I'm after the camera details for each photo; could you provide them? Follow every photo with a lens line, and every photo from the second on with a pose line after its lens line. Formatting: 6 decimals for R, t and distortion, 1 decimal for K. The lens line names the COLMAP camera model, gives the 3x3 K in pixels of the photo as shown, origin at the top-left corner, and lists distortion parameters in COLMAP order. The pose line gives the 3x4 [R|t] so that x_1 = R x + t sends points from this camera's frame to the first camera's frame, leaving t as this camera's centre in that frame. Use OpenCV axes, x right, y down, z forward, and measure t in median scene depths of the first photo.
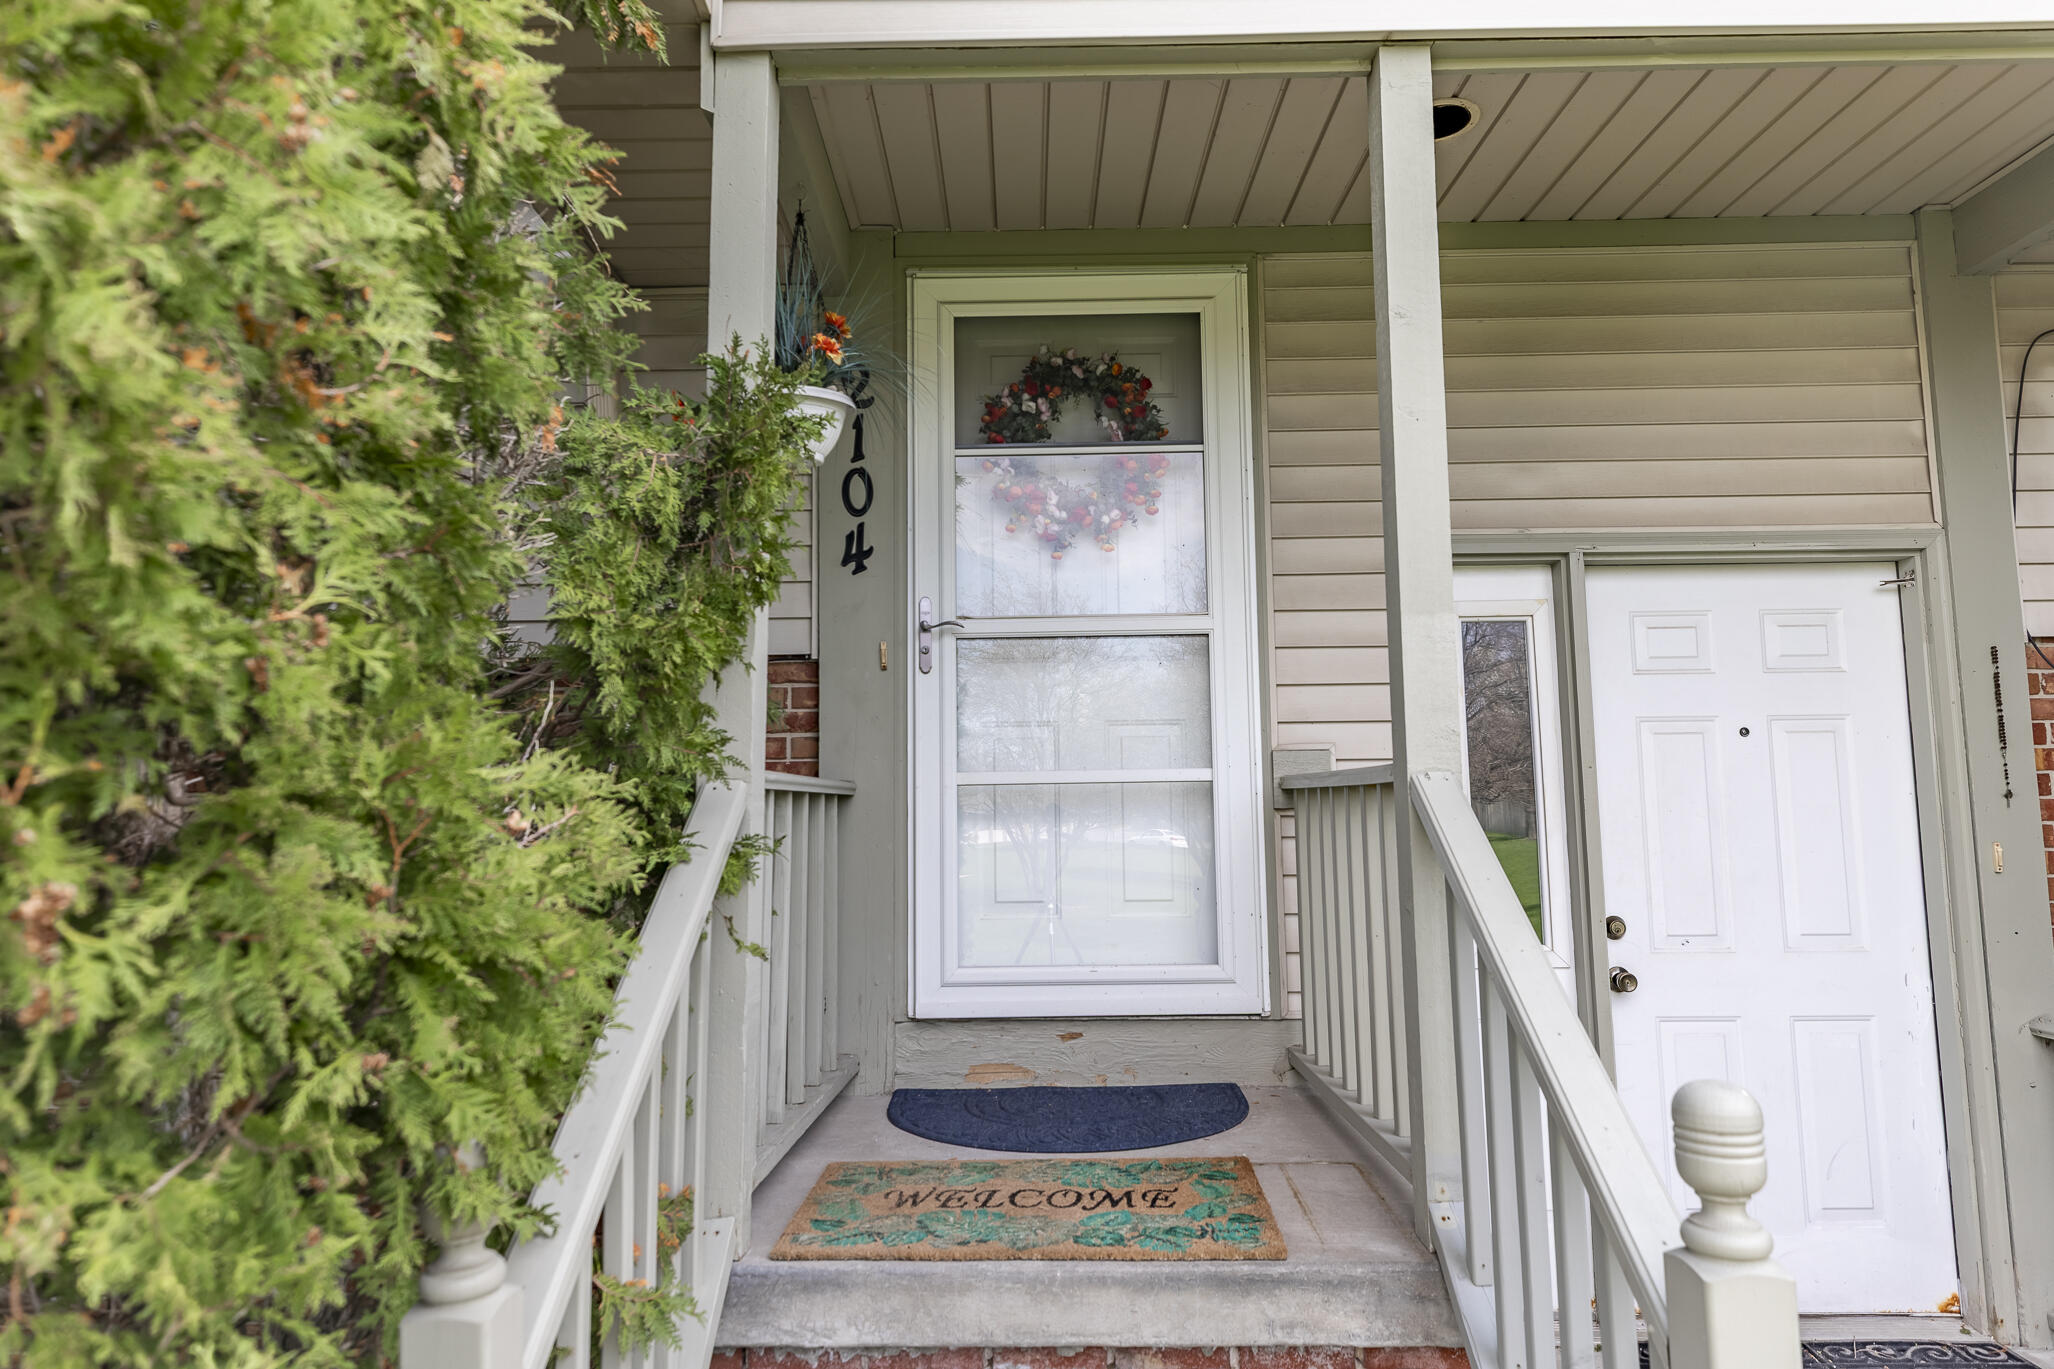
lens RADIAL K [[1271.6, 0, 1022.2], [0, 1271.6, 671.1], [0, 0, 1]] dist [0.035757, -0.008992]
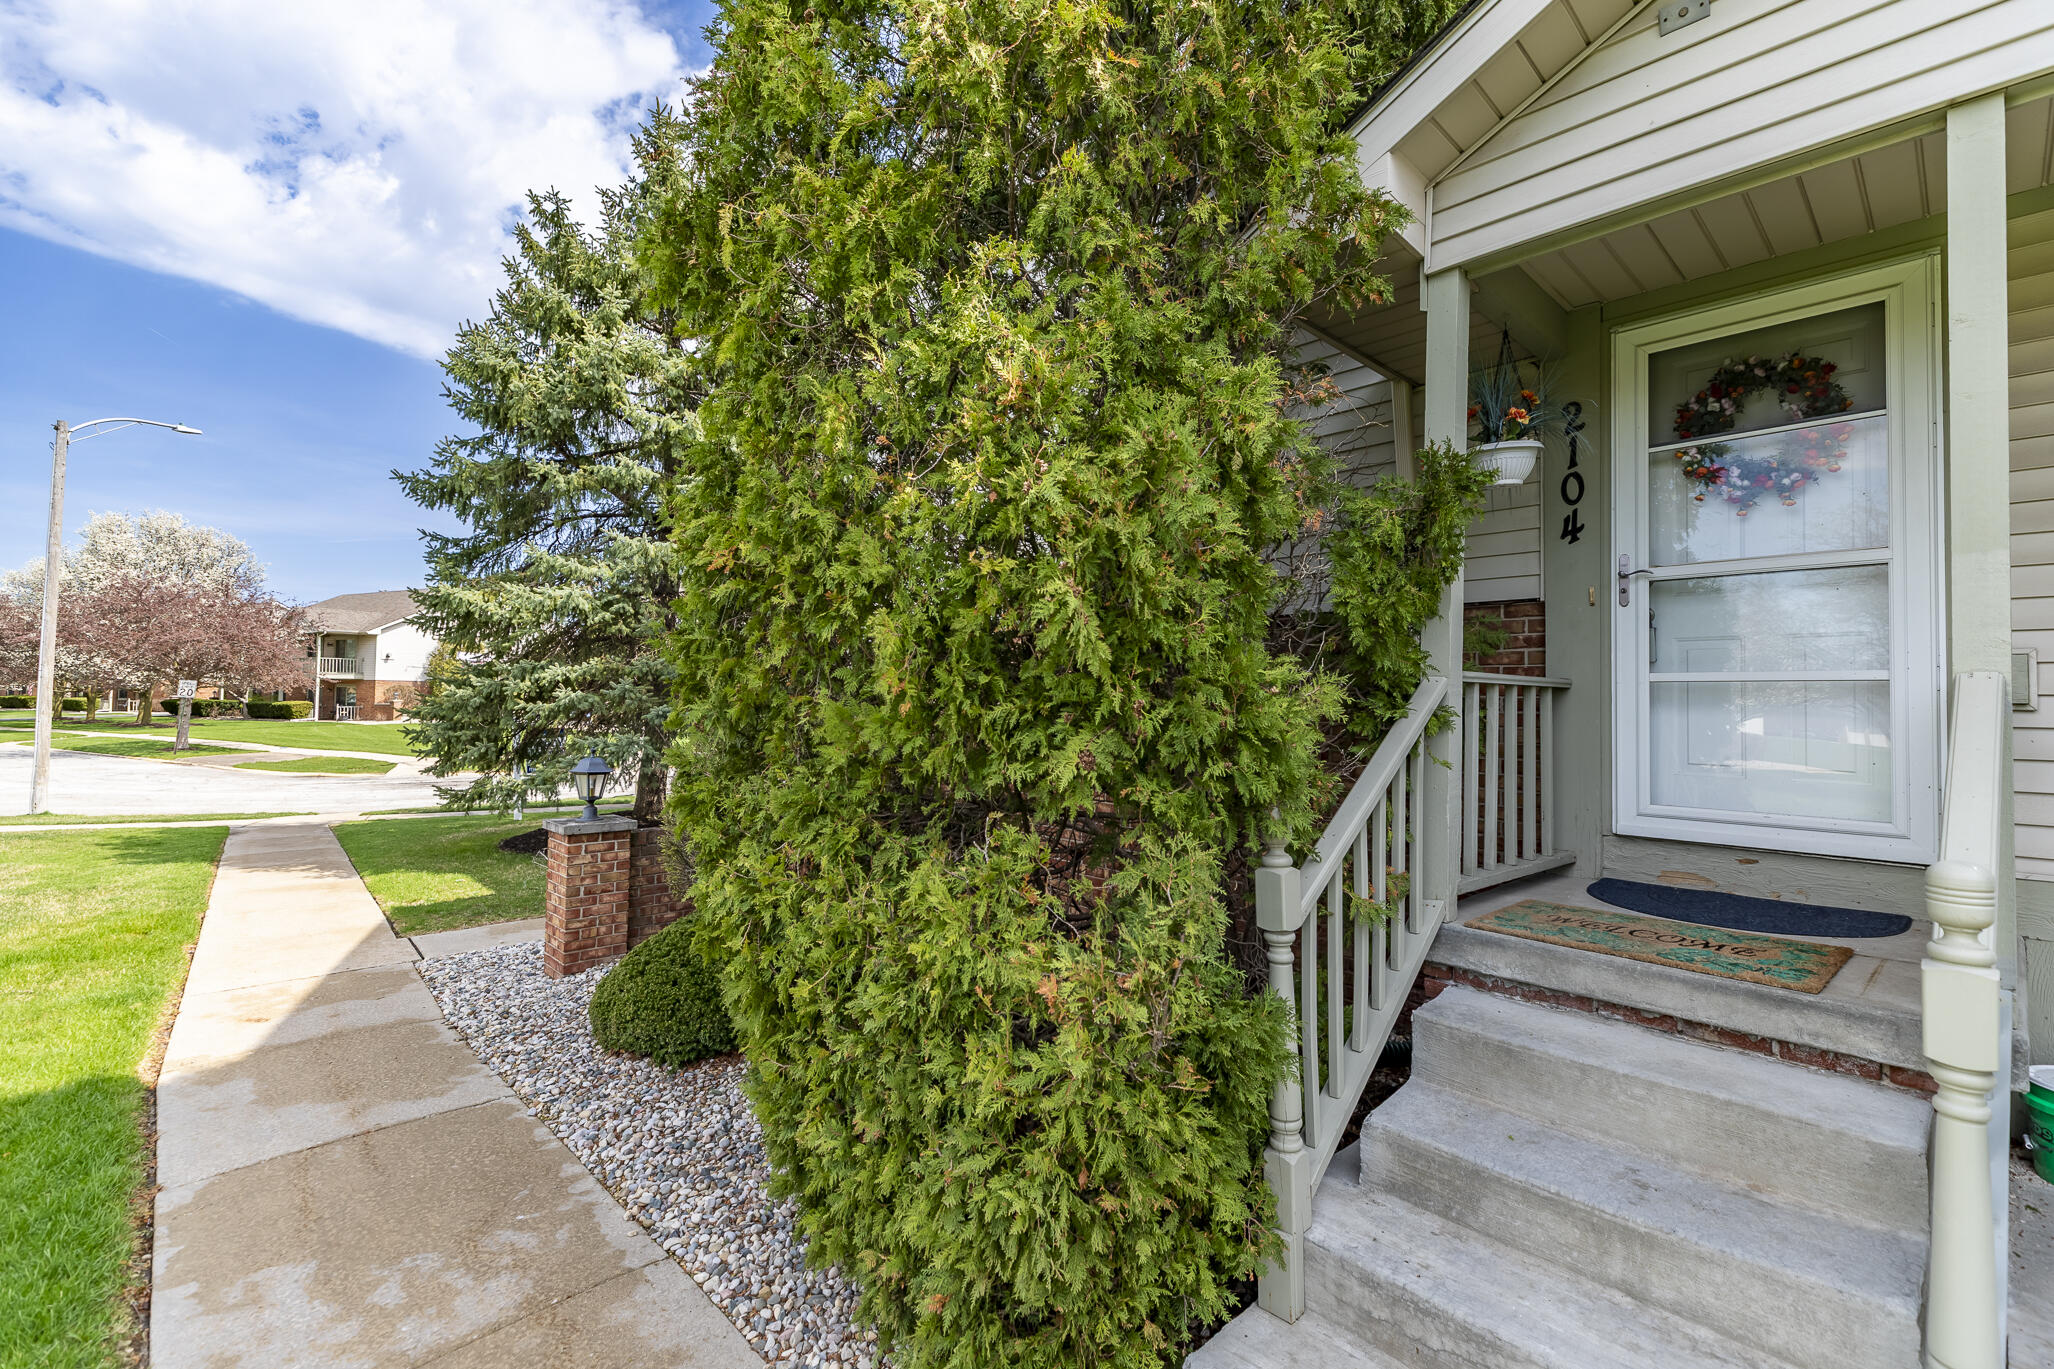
lens RADIAL K [[914.4, 0, 1034.5], [0, 914.4, 681.1], [0, 0, 1]] dist [0.002452, 0.000372]
pose [[0.697047, 0.006348, -0.716997, 0.333978], [0.055851, 0.996442, 0.063120, -0.027727], [0.714847, -0.084043, 0.694213, -0.376095]]
